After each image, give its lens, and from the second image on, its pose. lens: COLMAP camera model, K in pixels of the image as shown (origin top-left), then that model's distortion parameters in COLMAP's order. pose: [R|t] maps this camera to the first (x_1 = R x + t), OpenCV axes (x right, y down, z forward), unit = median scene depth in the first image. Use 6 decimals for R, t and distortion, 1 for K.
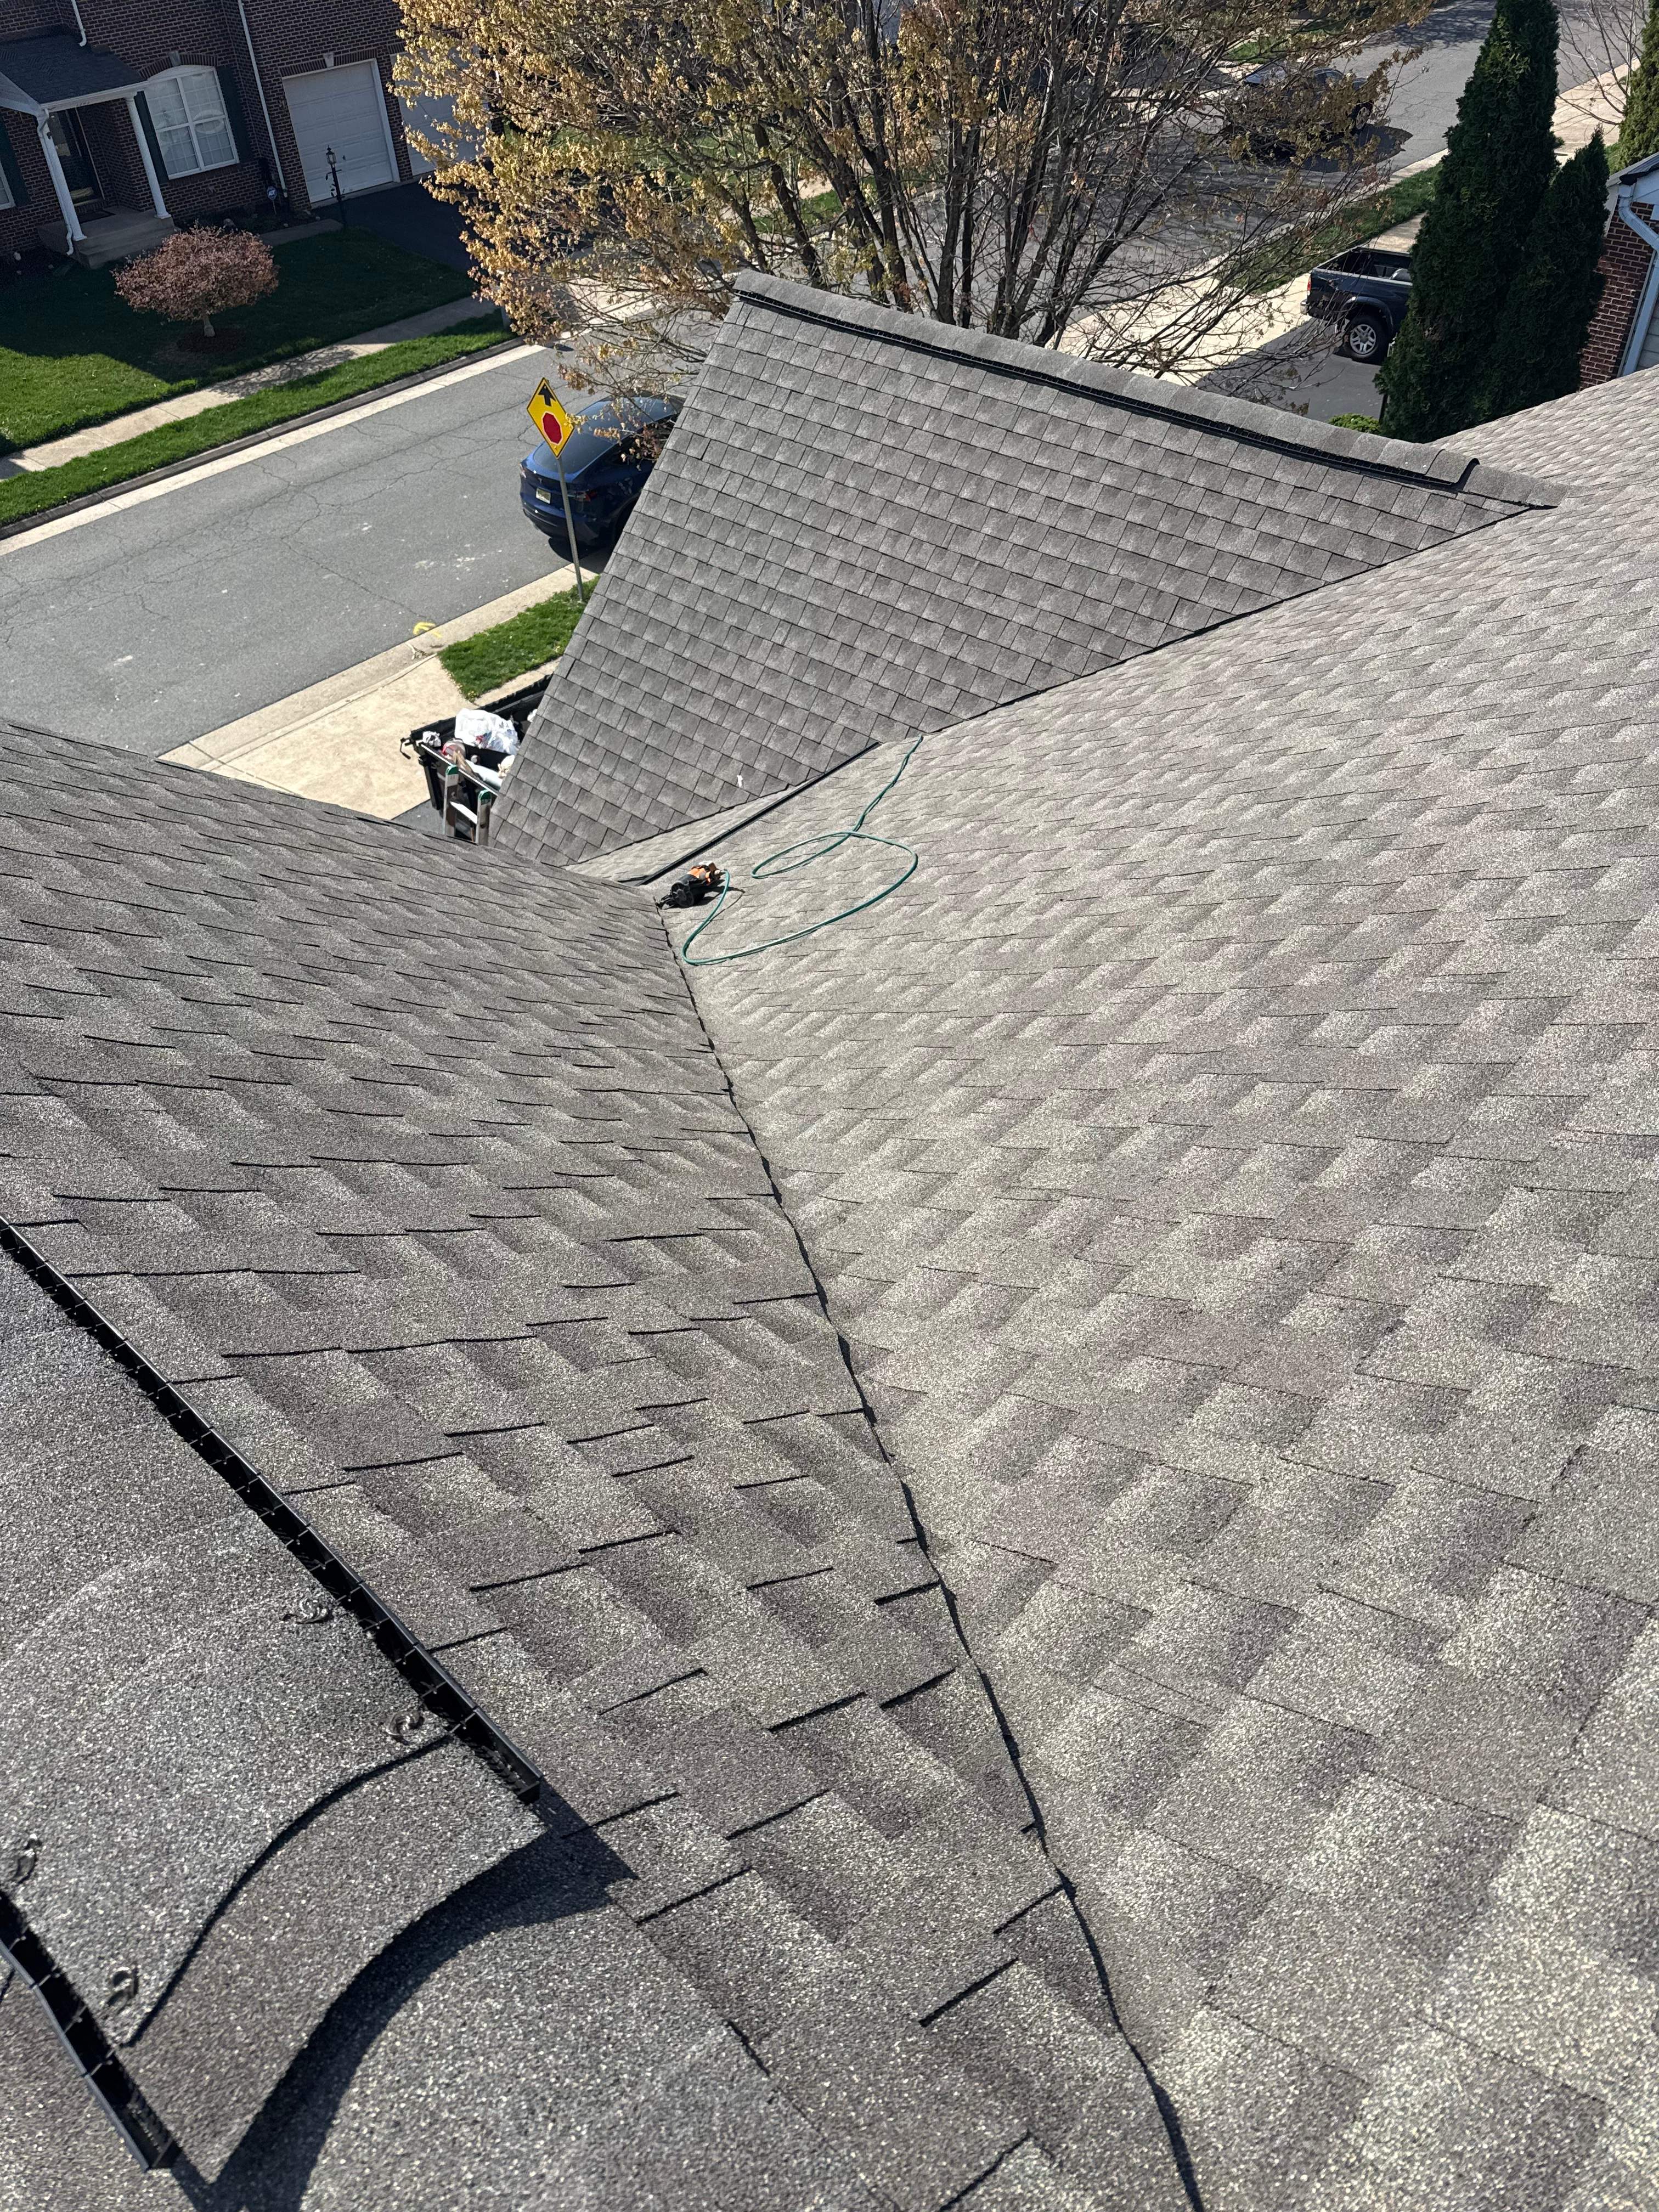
lens RADIAL K [[1512.1, 0, 843.1], [0, 1512.1, 1135.6], [0, 0, 1]] dist [0.040448, -0.051449]
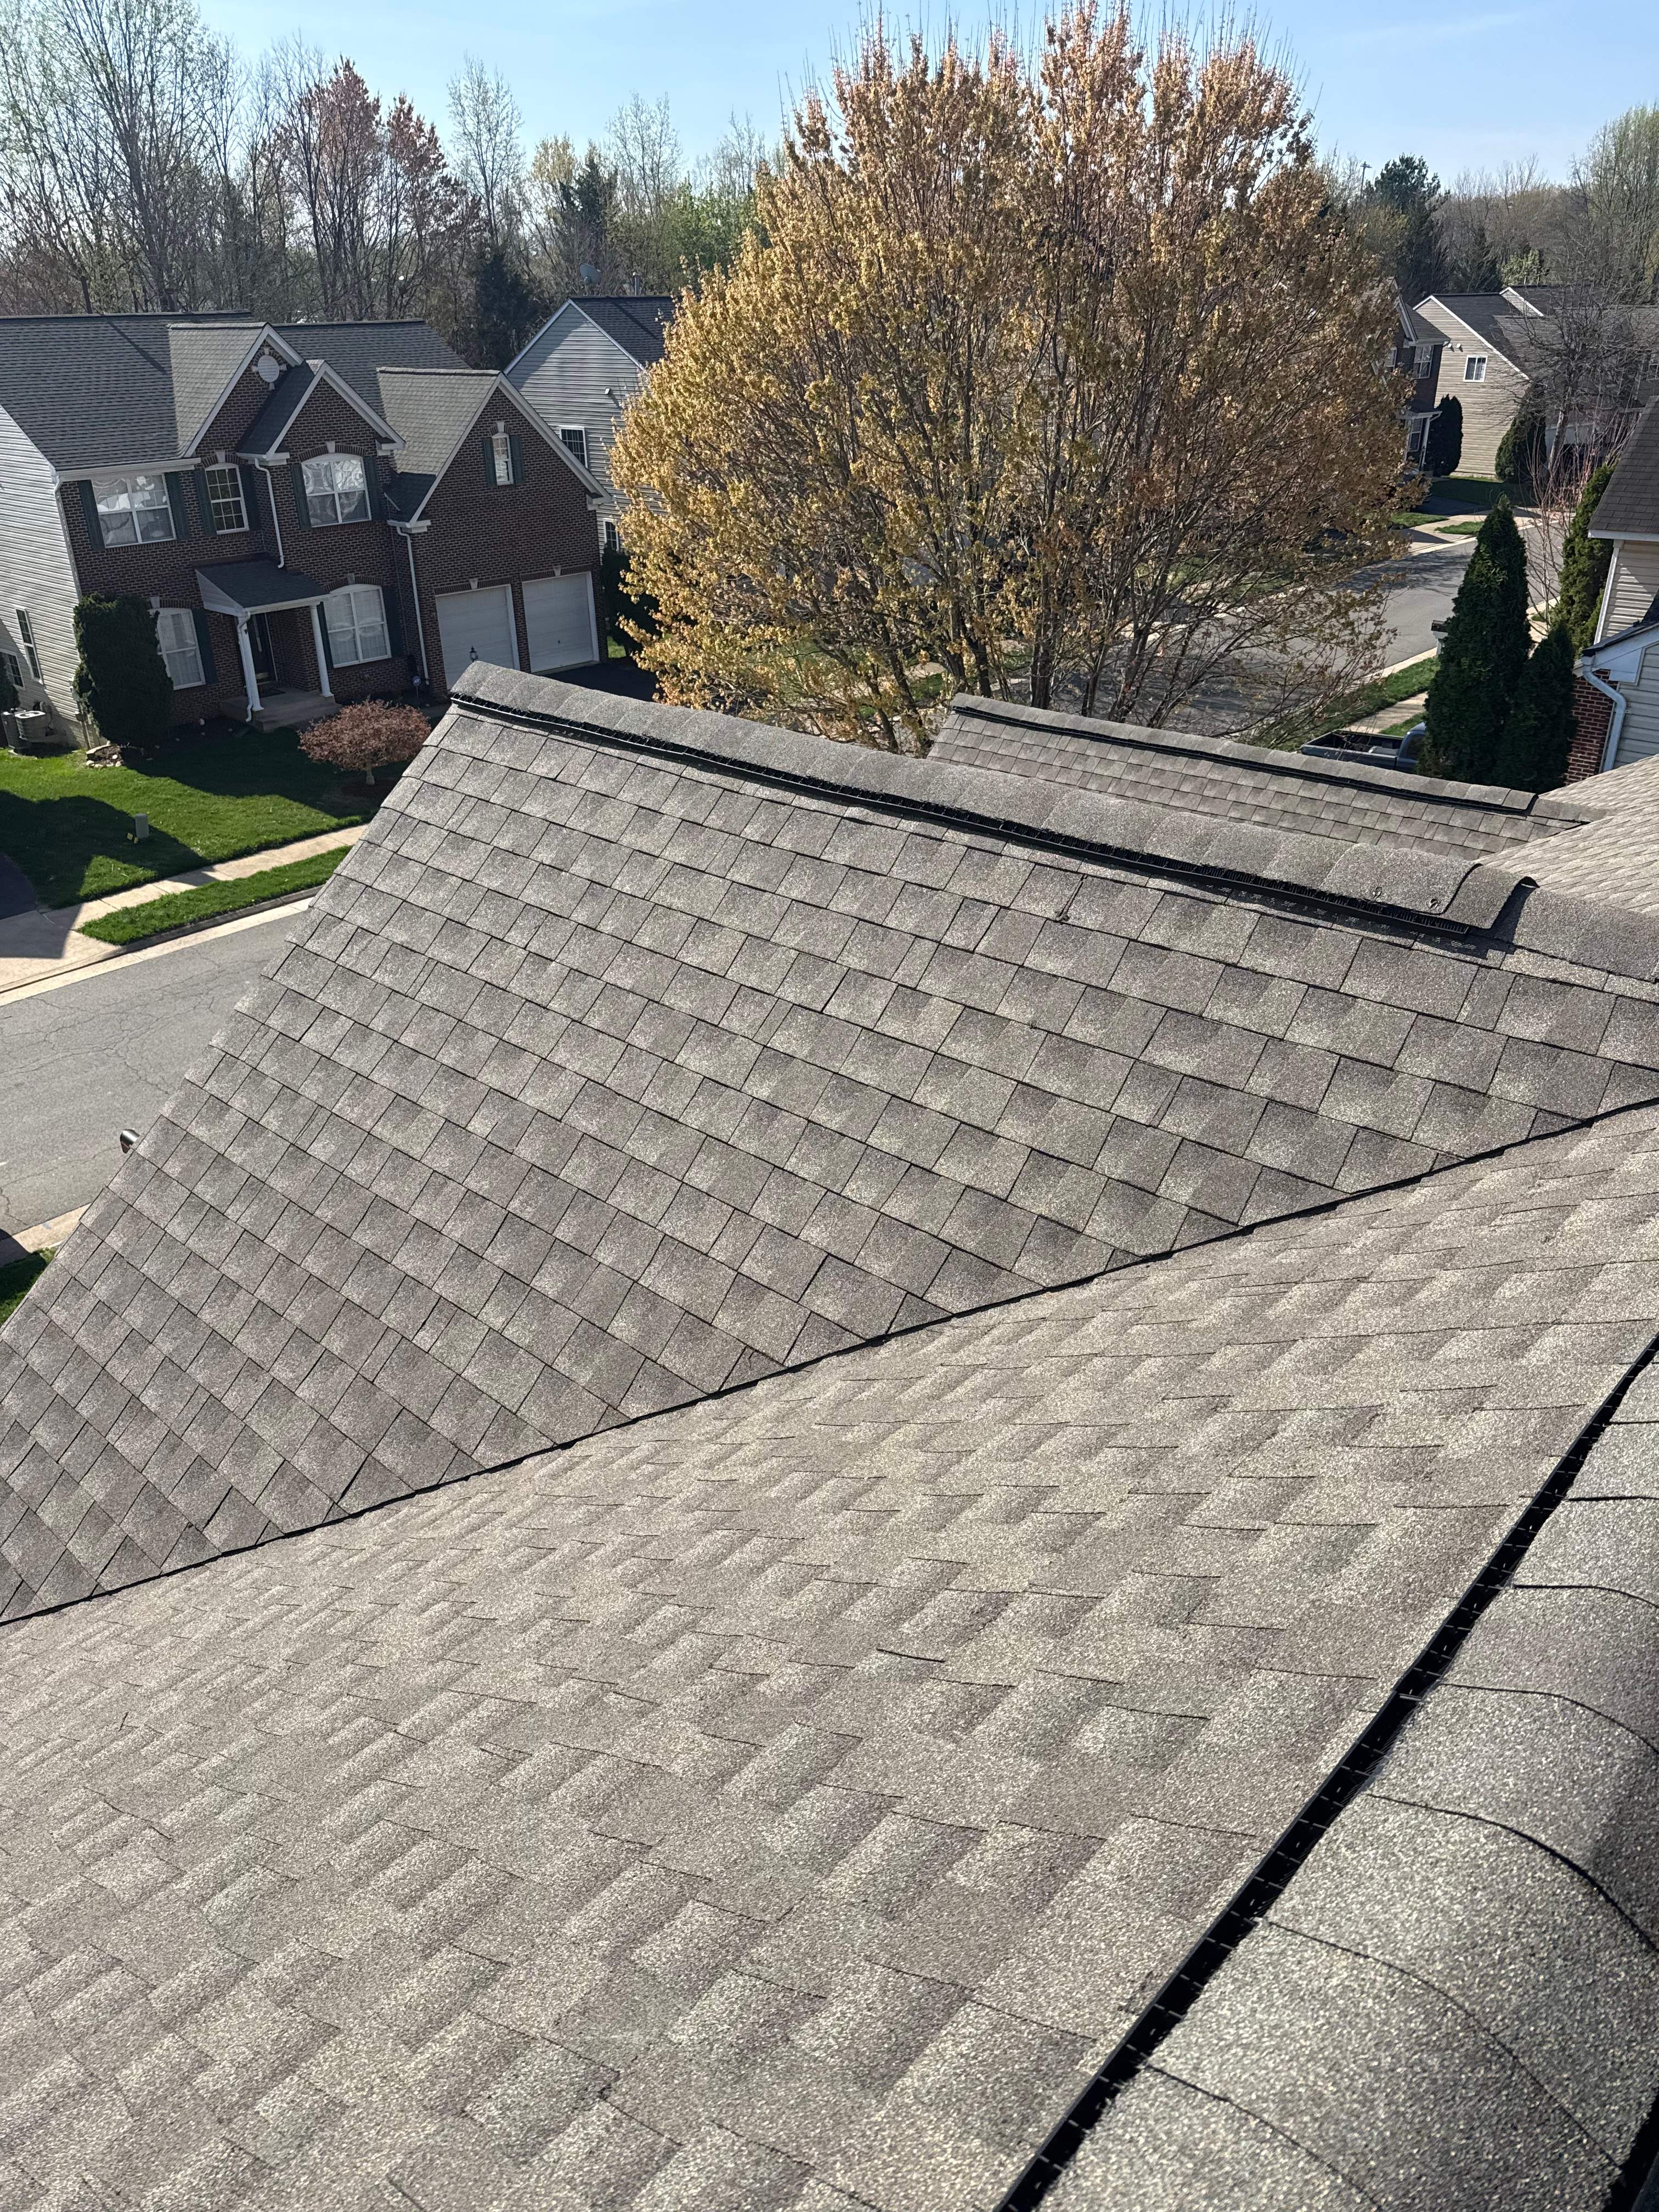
lens RADIAL K [[1578.8, 0, 817.7], [0, 1578.8, 1098.5], [0, 0, 1]] dist [0.046344, -0.051454]
pose [[0.999955, 0.009467, 0.000541, -0.213400], [-0.008836, 0.950997, -0.309073, 0.244623], [-0.003440, 0.309054, 0.951038, -0.267111]]
